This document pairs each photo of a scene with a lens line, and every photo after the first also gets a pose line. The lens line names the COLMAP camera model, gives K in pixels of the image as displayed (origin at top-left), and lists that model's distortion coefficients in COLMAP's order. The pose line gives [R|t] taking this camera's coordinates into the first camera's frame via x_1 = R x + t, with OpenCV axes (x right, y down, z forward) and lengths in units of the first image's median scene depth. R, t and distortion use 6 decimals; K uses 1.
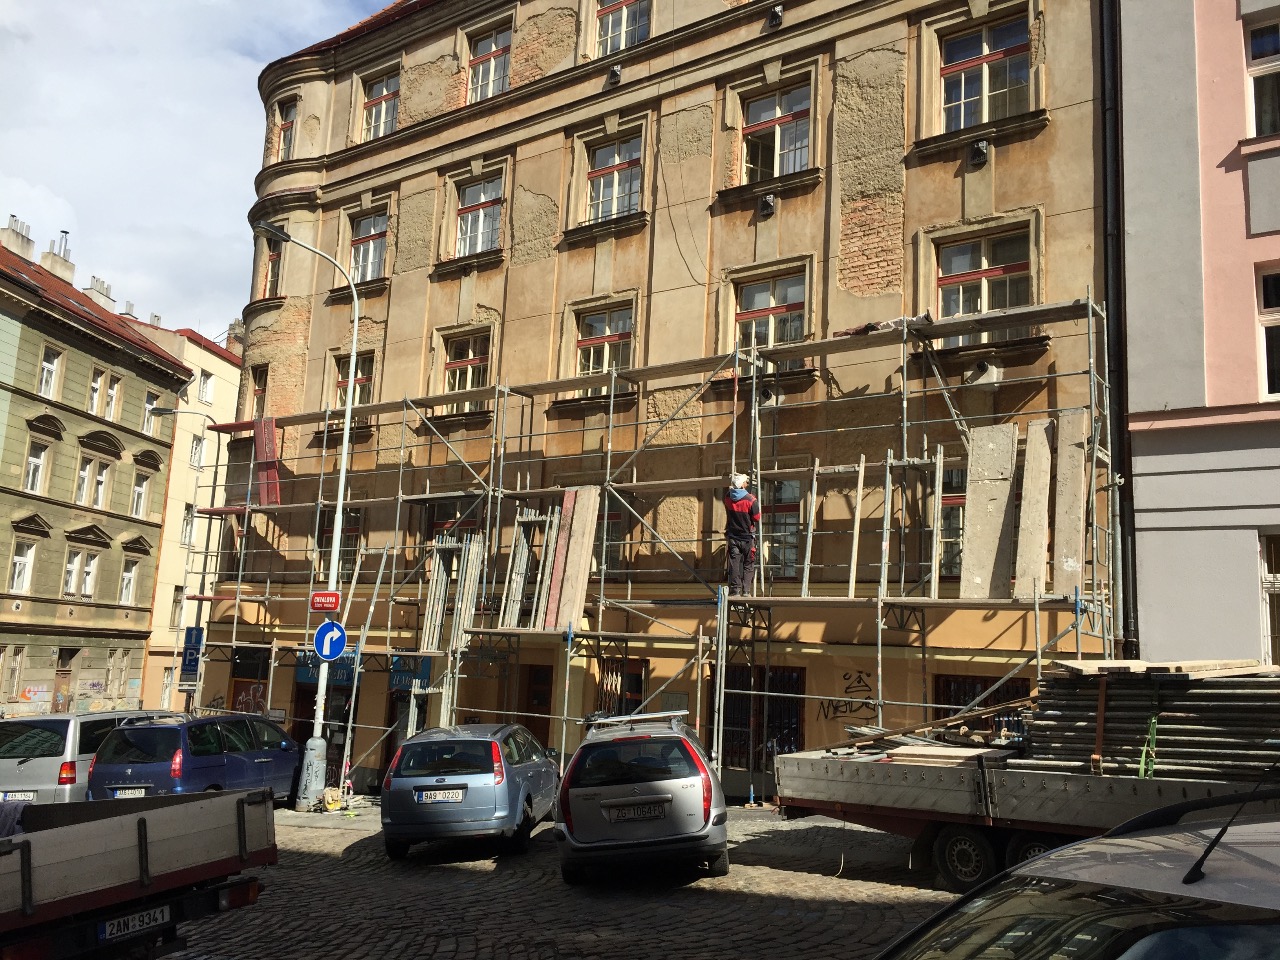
lens RADIAL K [[1073.8, 0, 643.7], [0, 1073.8, 476.2], [0, 0, 1]] dist [0.074887, -0.123145]
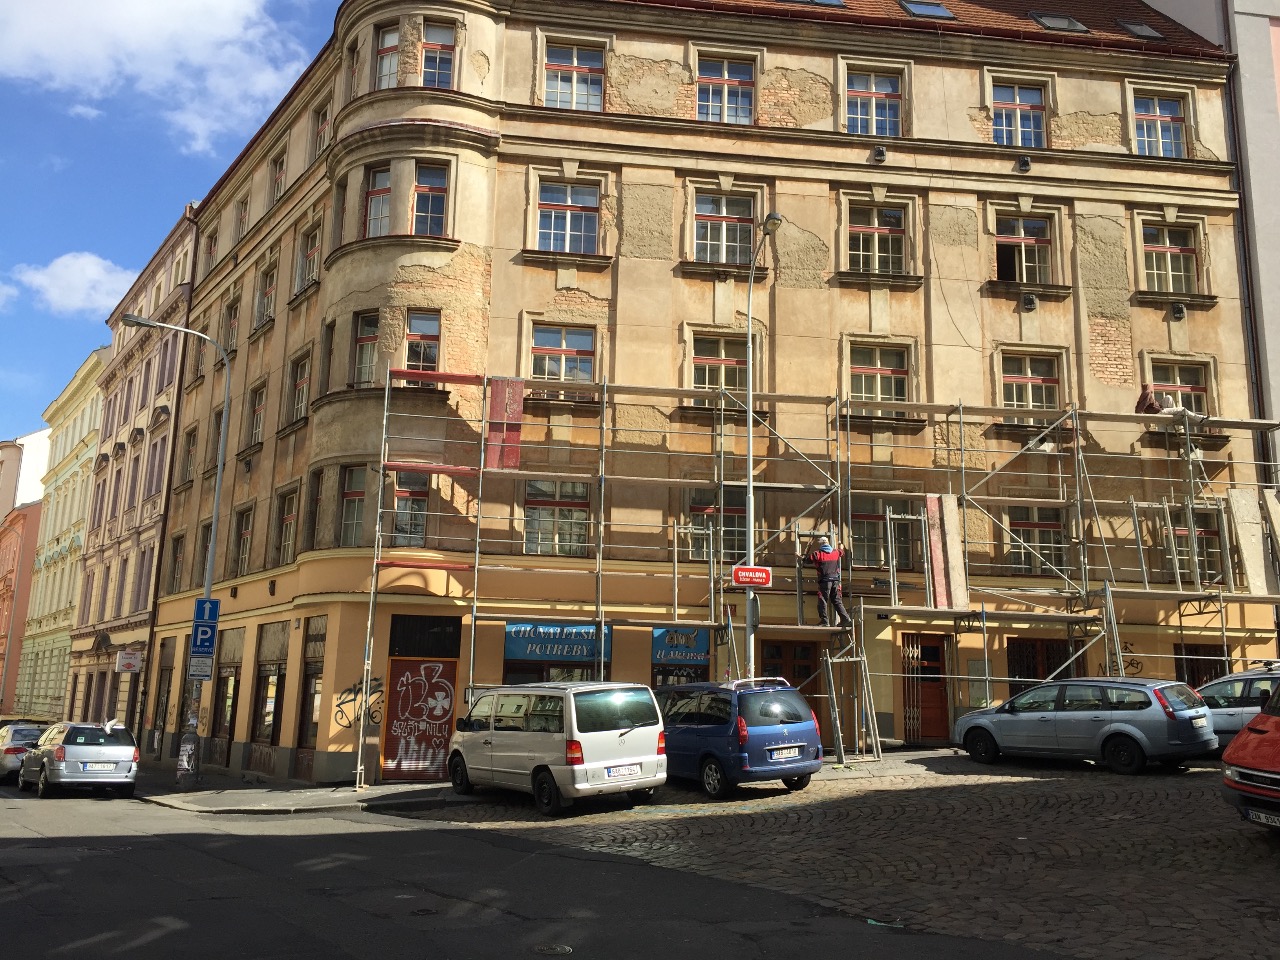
lens RADIAL K [[1082.1, 0, 637.2], [0, 1082.1, 508.1], [0, 0, 1]] dist [0.086176, -0.133657]
pose [[0.740304, 0.108147, 0.663516, -1.044149], [-0.101566, 0.993639, -0.048634, 0.113120], [-0.664556, -0.031387, 0.746579, 0.273095]]
